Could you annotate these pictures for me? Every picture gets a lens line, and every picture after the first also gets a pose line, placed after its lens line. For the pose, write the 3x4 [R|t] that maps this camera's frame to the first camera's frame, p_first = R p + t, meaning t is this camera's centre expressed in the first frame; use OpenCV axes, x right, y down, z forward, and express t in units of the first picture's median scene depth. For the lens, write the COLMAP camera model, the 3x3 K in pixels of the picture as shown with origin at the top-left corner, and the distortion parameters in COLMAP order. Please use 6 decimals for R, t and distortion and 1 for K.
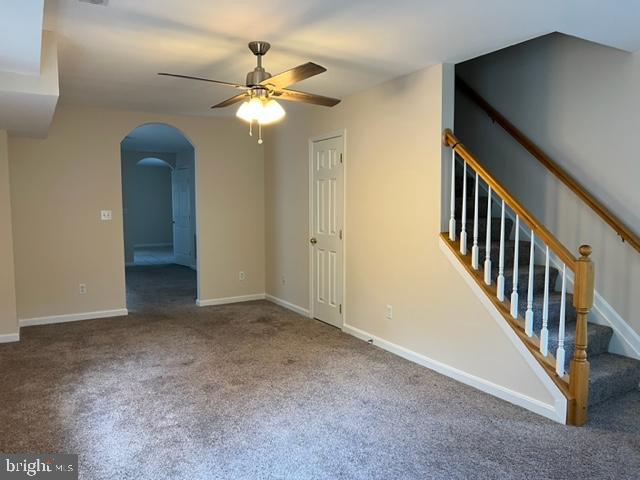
lens RADIAL K [[479.2, 0, 320.0], [0, 479.2, 240.0], [0, 0, 1]] dist [0.084383, -0.100454]
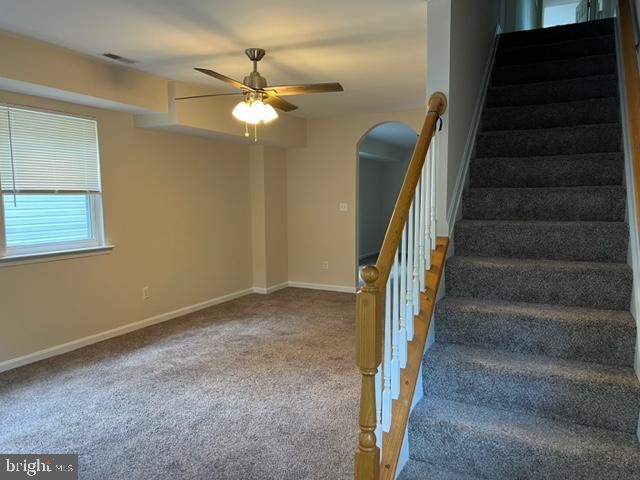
lens RADIAL K [[479.2, 0, 320.0], [0, 479.2, 240.0], [0, 0, 1]] dist [0.084383, -0.100454]
pose [[0.542808, 0.077625, -0.836262, 0.838978], [-0.067108, 0.996545, 0.048944, -0.038221], [0.837172, 0.029553, 0.546141, 0.499822]]
